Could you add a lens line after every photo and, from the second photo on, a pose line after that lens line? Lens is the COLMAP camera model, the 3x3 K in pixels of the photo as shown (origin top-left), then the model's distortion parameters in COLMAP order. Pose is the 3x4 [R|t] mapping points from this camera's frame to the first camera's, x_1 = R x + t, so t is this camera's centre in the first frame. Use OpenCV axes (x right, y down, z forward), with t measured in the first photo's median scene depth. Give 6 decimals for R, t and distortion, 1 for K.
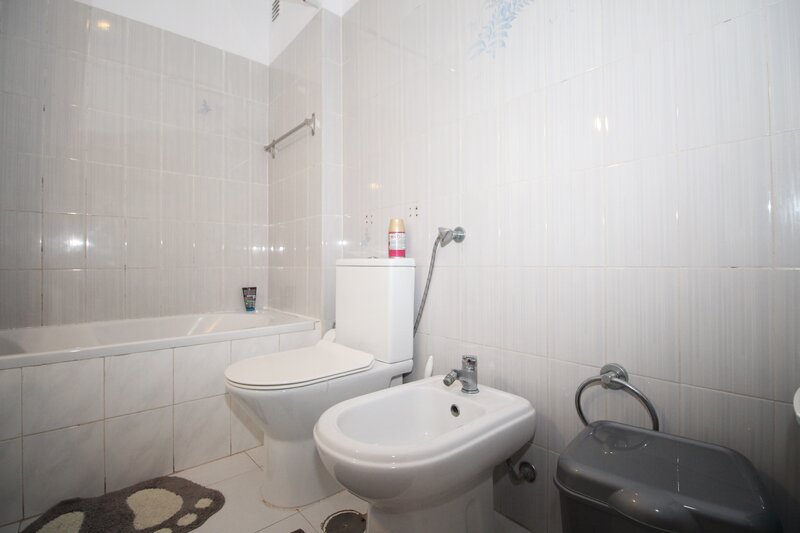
lens RADIAL K [[369.6, 0, 402.6], [0, 369.6, 267.7], [0, 0, 1]] dist [-0.002121, -0.010901]
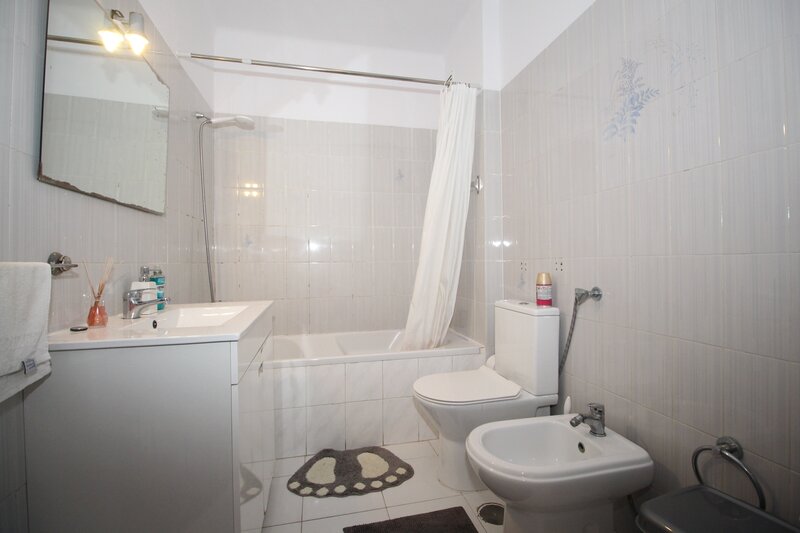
lens RADIAL K [[369.6, 0, 396.4], [0, 369.6, 265.7], [0, 0, 1]] dist [-0.002121, -0.010901]
pose [[0.875102, -0.008721, -0.483860, 0.170147], [0.010184, 0.999948, 0.000396, -0.189081], [0.483832, -0.005274, 0.875145, -0.309725]]
